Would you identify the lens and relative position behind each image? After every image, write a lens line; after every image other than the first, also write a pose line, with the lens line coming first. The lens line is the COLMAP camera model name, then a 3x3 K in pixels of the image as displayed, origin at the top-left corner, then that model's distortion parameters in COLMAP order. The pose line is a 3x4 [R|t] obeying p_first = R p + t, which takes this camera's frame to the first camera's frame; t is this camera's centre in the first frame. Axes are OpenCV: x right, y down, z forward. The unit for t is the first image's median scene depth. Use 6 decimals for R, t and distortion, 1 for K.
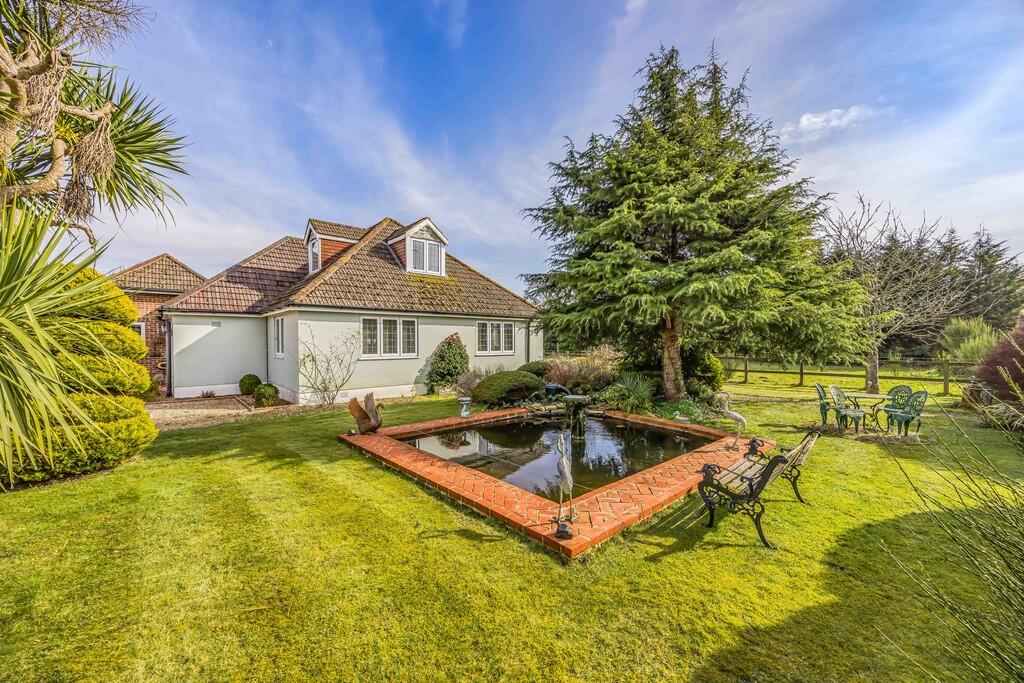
lens RADIAL K [[396.2, 0, 511.4], [0, 396.2, 340.8], [0, 0, 1]] dist [0.000563, -0.000345]
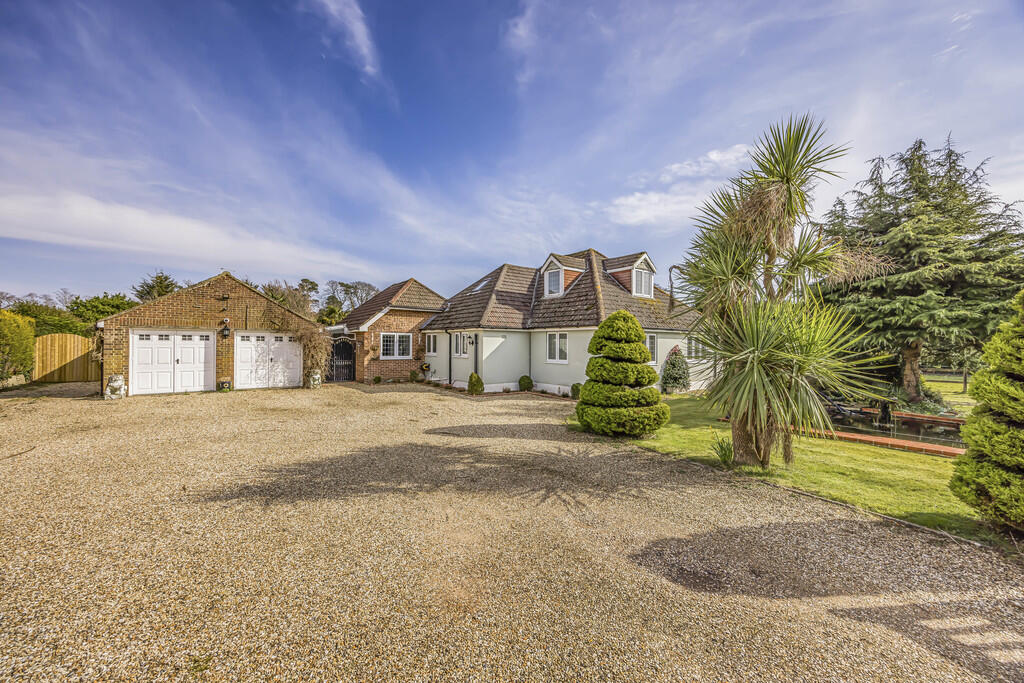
lens RADIAL K [[396.2, 0, 510.0], [0, 396.2, 344.5], [0, 0, 1]] dist [0.000563, -0.000345]
pose [[0.997512, 0.011790, -0.069501, -0.562075], [-0.011965, 0.999926, -0.002098, -0.012862], [0.069472, 0.002924, 0.997580, -0.280121]]
